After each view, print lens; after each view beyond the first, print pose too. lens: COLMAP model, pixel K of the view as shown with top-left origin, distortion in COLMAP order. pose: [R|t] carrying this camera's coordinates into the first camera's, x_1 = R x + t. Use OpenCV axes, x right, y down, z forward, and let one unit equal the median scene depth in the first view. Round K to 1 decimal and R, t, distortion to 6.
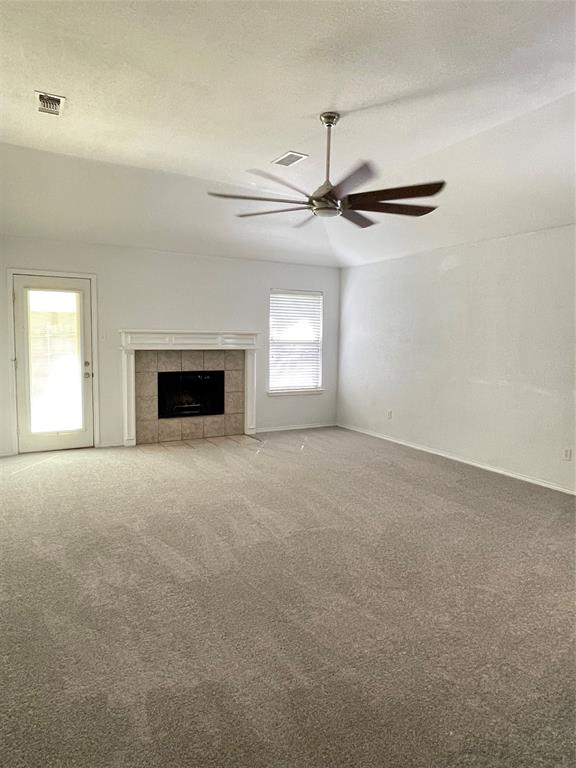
lens RADIAL K [[491.5, 0, 288.5], [0, 491.5, 383.3], [0, 0, 1]] dist [0.019647, -0.009464]
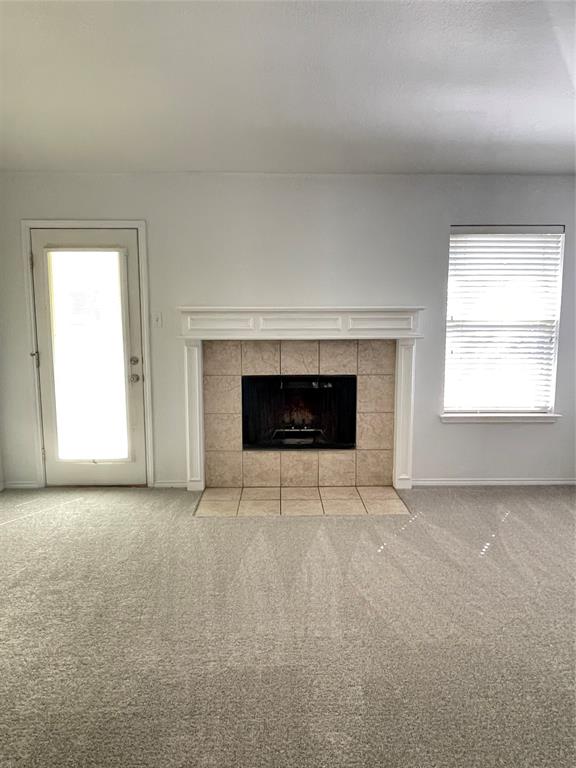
lens RADIAL K [[491.5, 0, 290.3], [0, 491.5, 378.6], [0, 0, 1]] dist [0.019647, -0.009464]
pose [[0.882423, 0.047211, -0.468082, 0.074023], [-0.032250, 0.998682, 0.039929, -0.044231], [0.469350, -0.020139, 0.882782, 0.471957]]
